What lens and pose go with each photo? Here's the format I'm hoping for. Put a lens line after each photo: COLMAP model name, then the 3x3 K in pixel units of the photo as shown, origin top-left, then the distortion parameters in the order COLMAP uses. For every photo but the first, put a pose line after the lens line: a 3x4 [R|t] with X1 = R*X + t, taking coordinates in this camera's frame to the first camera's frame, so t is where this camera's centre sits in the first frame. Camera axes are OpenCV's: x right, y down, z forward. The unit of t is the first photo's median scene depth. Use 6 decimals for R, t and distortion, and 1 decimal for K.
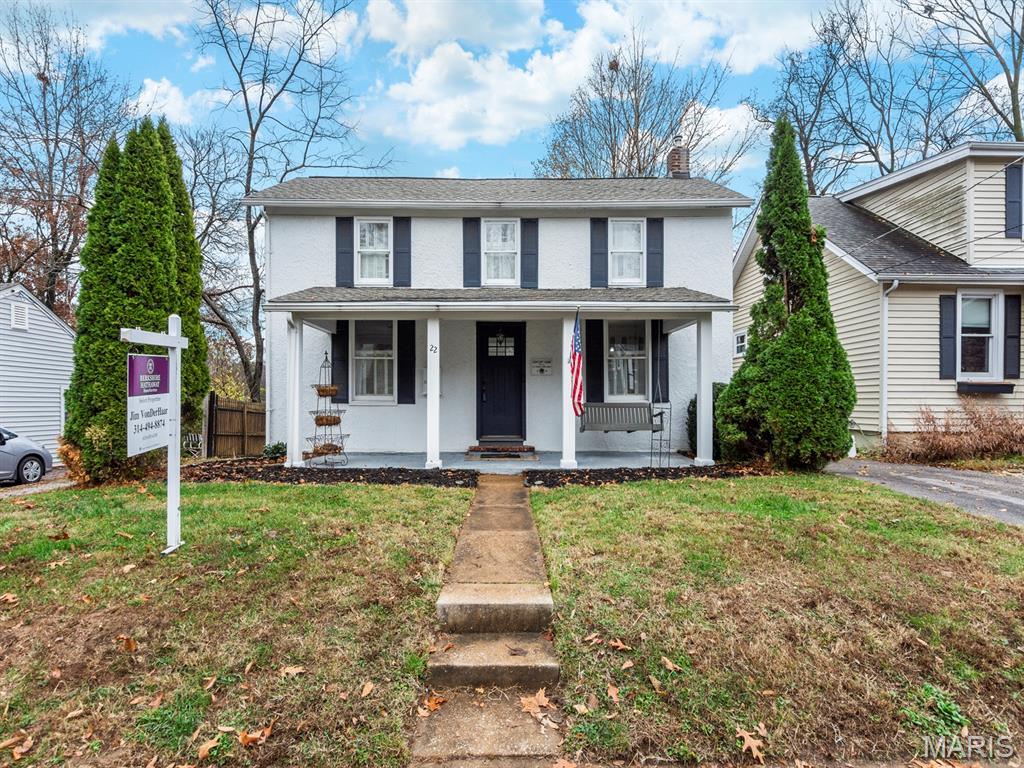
lens RADIAL K [[503.3, 0, 512.8], [0, 503.3, 393.5], [0, 0, 1]] dist [0.021767, -0.000779]
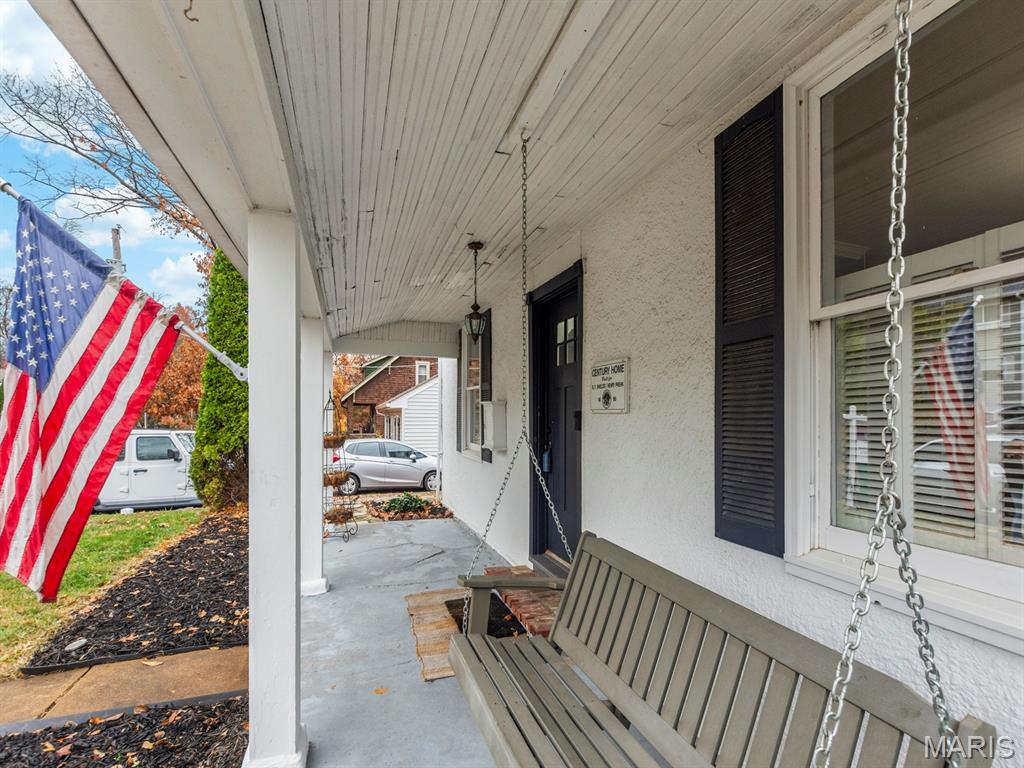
lens RADIAL K [[454.2, 0, 511.5], [0, 454.2, 416.3], [0, 0, 1]] dist [0.000028, -0.000896]
pose [[0.335494, 0.002614, -0.942039, 0.305572], [0.008388, 0.999948, 0.005762, -0.035992], [0.942005, -0.009835, 0.335455, 0.845737]]
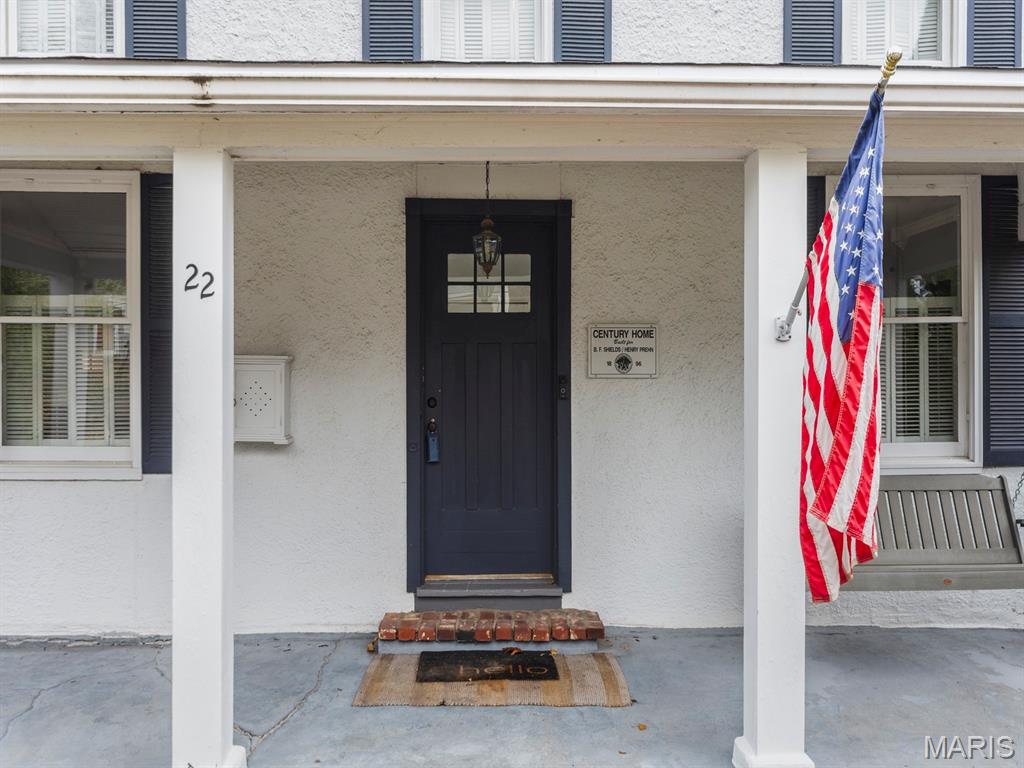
lens RADIAL K [[836.5, 0, 514.1], [0, 836.5, 386.6], [0, 0, 1]] dist [-0.007406, 0.002736]
pose [[0.999660, -0.001333, 0.026046, -0.021081], [0.001097, 0.999959, 0.009043, -0.035348], [-0.026057, -0.009012, 0.999620, 0.498113]]
